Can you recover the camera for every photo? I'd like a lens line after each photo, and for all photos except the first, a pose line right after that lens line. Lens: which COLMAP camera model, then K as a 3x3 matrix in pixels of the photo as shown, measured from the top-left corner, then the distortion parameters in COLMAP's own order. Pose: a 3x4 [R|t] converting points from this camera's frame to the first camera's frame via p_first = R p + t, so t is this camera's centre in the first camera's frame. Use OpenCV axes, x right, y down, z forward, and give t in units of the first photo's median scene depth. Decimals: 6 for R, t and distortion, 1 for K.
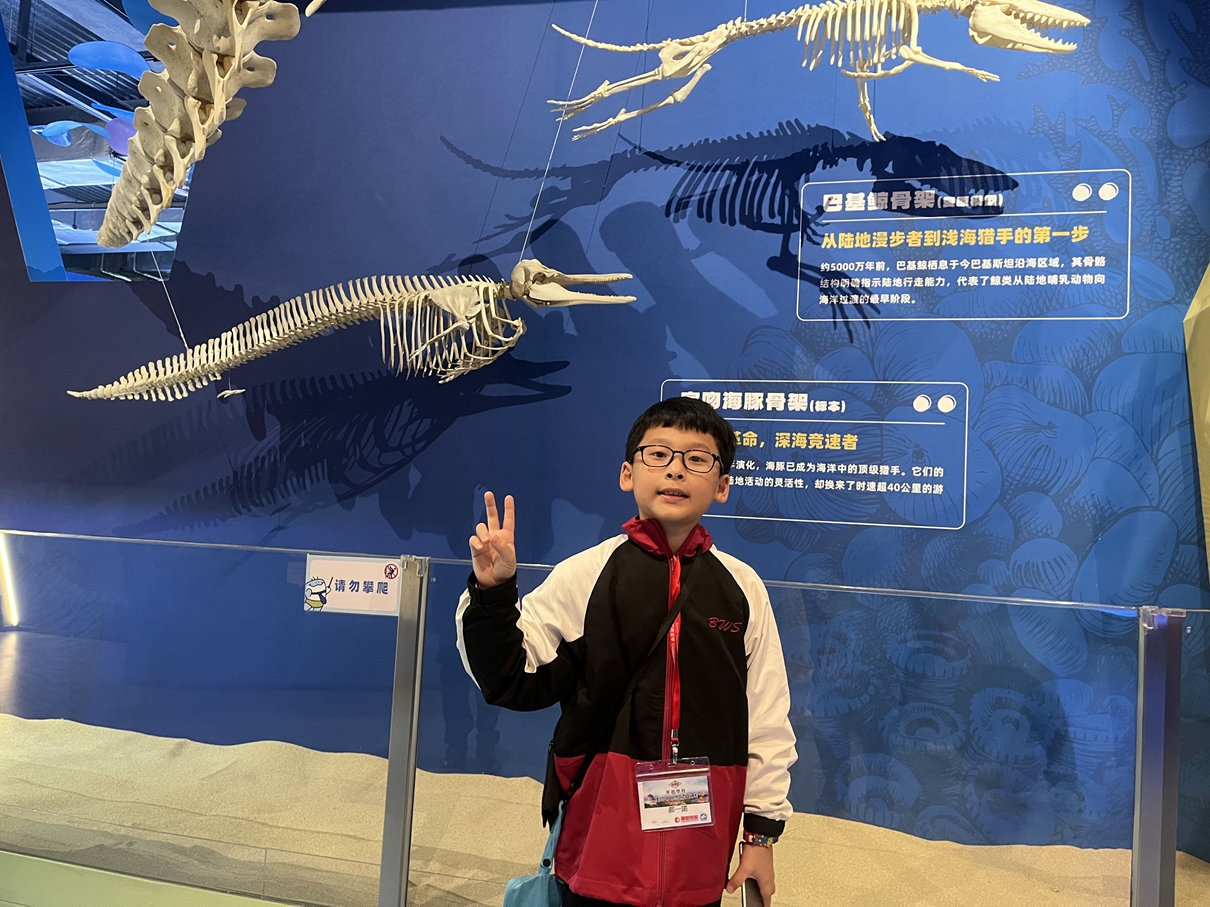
lens RADIAL K [[926.5, 0, 616.6], [0, 926.5, 487.1], [0, 0, 1]] dist [0.063053, -0.081771]
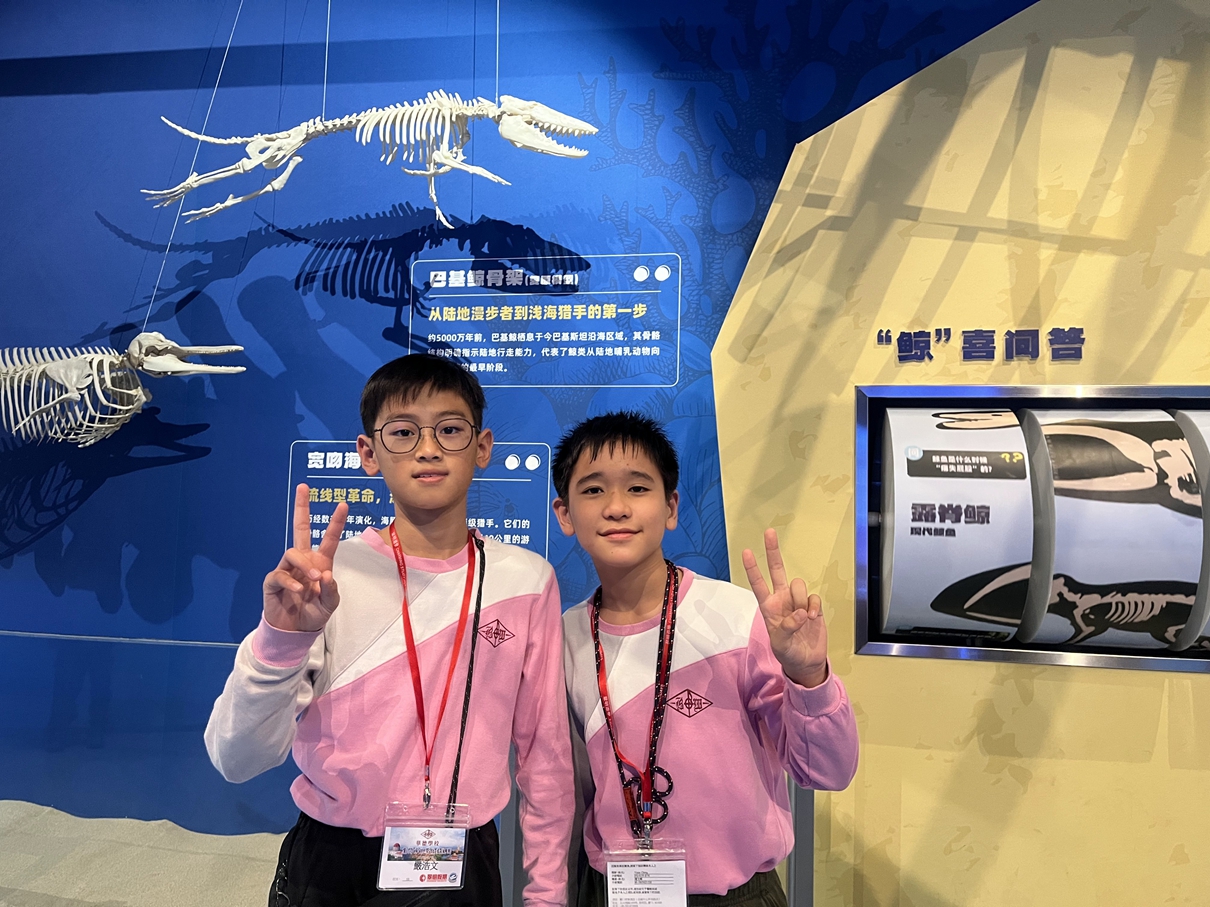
lens RADIAL K [[926.5, 0, 568.1], [0, 926.5, 500.1], [0, 0, 1]] dist [0.063053, -0.081771]
pose [[0.997869, -0.020113, 0.062078, 0.322453], [0.020994, 0.999687, -0.013570, -0.028285], [-0.061785, 0.014845, 0.997979, -0.100651]]
